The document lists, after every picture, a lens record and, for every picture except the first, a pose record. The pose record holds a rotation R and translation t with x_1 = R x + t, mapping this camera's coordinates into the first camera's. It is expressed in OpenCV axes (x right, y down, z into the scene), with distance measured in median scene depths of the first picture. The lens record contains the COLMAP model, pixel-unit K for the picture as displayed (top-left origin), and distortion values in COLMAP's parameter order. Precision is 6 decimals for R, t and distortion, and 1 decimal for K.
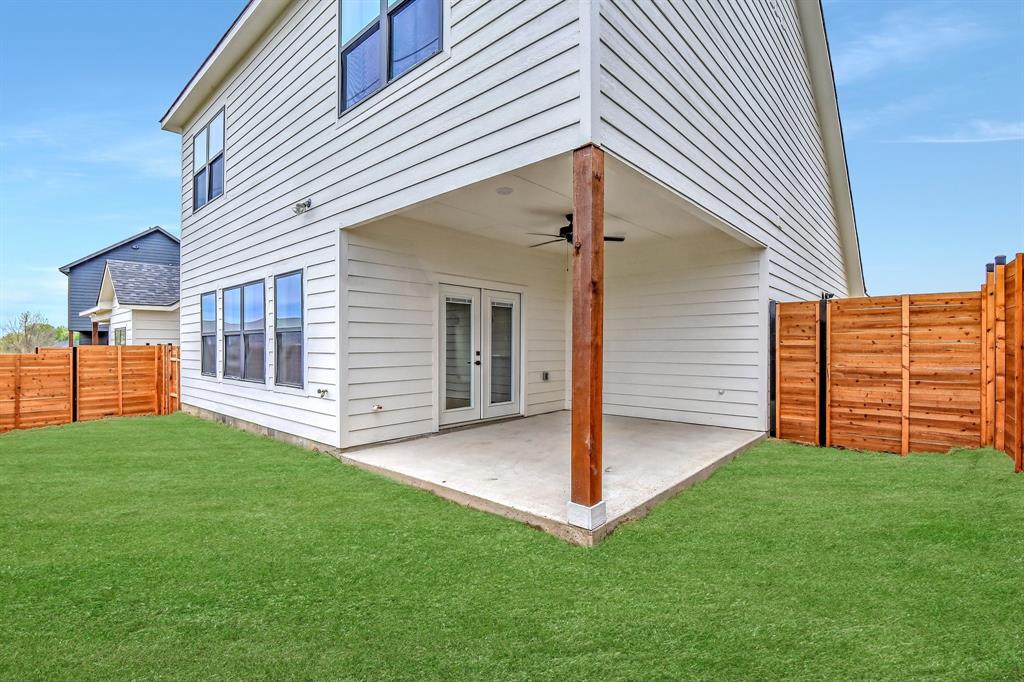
lens RADIAL K [[470.3, 0, 510.4], [0, 470.3, 343.8], [0, 0, 1]] dist [-0.007272, -0.004495]
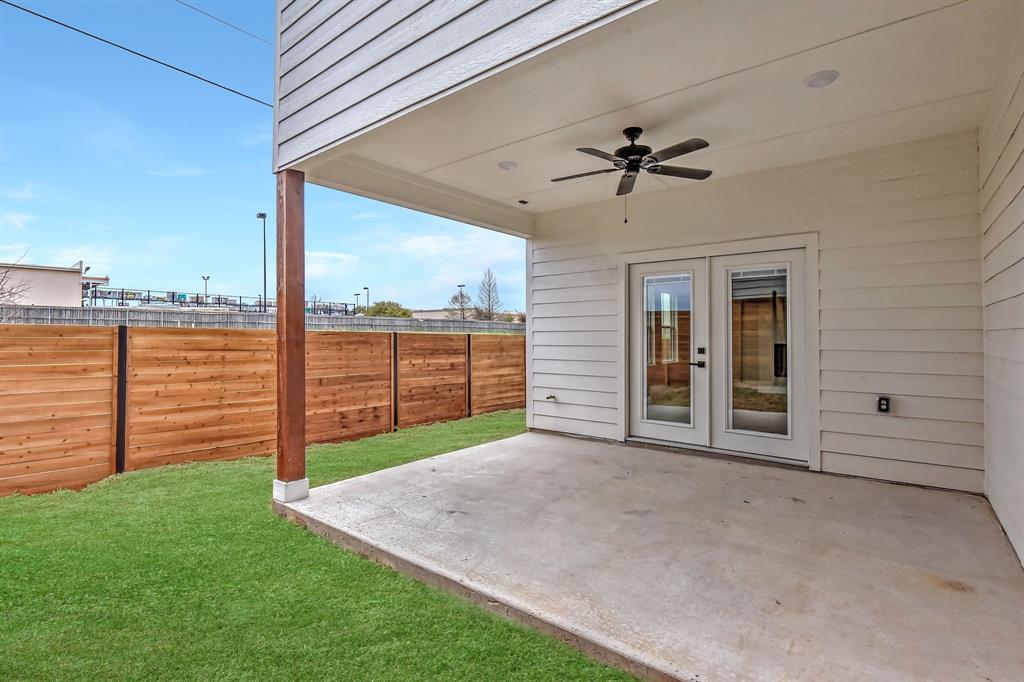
lens RADIAL K [[470.3, 0, 511.4], [0, 470.3, 332.1], [0, 0, 1]] dist [-0.007272, -0.004495]
pose [[0.065494, -0.009624, -0.997807, 0.607220], [0.000714, 0.999954, -0.009598, -0.000972], [0.997853, -0.000084, 0.065498, 0.669647]]
